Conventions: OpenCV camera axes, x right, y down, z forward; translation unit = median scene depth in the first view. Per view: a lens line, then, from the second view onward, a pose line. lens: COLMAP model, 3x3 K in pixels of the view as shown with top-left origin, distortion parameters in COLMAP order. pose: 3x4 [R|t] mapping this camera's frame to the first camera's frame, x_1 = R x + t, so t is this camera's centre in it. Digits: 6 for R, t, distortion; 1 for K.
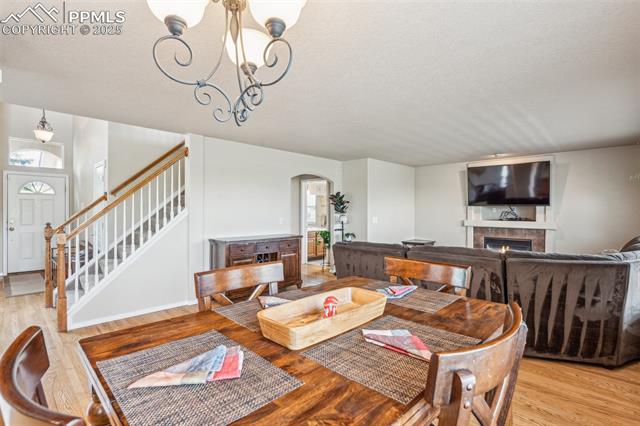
lens RADIAL K [[308.7, 0, 317.0], [0, 308.7, 214.9], [0, 0, 1]] dist [-0.006006, -0.000843]
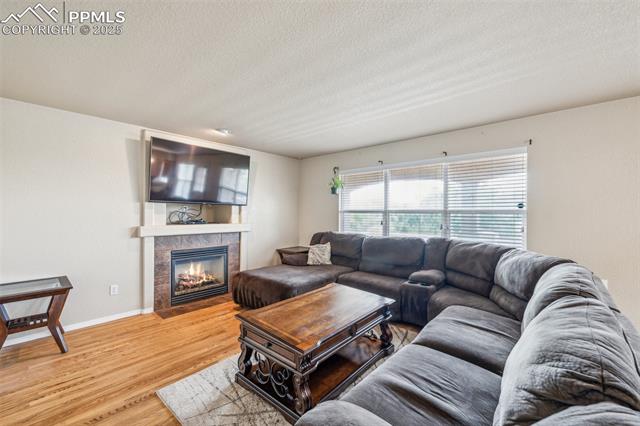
lens RADIAL K [[268.1, 0, 323.0], [0, 268.1, 212.6], [0, 0, 1]] dist [-0.000846, -0.000005]
pose [[-0.048408, -0.001825, 0.998826, -0.039145], [0.007013, 0.999973, 0.002167, -0.007754], [-0.998803, 0.007110, -0.048394, 0.722599]]
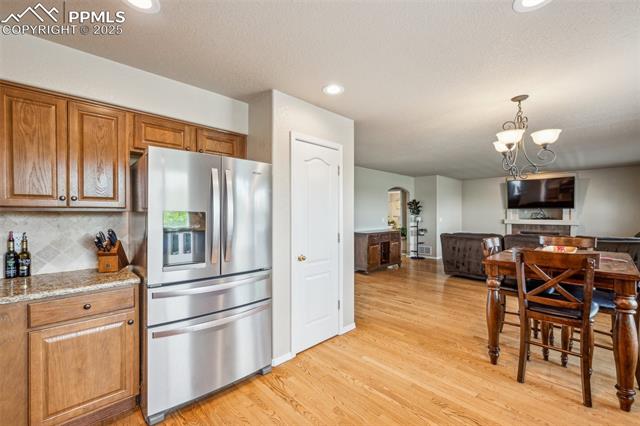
lens RADIAL K [[268.1, 0, 317.5], [0, 268.1, 215.7], [0, 0, 1]] dist [-0.000846, -0.000005]
pose [[0.999435, -0.005734, -0.033111, -0.330417], [0.005627, 0.999979, -0.003313, 0.000125], [0.033129, 0.003125, 0.999446, -0.230162]]
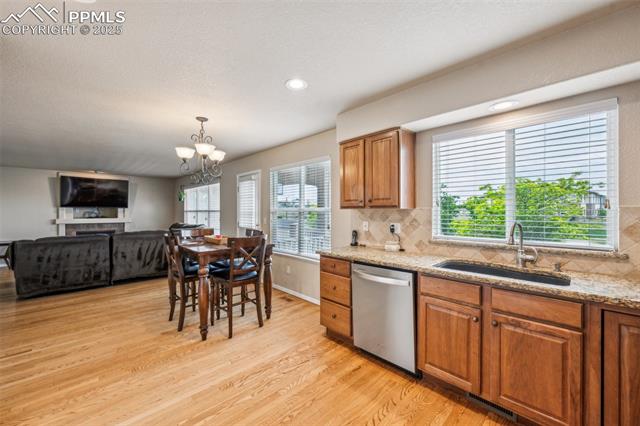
lens RADIAL K [[256.8, 0, 318.6], [0, 256.8, 211.6], [0, 0, 1]] dist [0.002666, -0.000067]
pose [[0.036709, -0.004496, 0.999316, -0.507397], [0.014475, 0.999887, 0.003967, -0.001841], [-0.999221, 0.014319, 0.036770, -0.055710]]
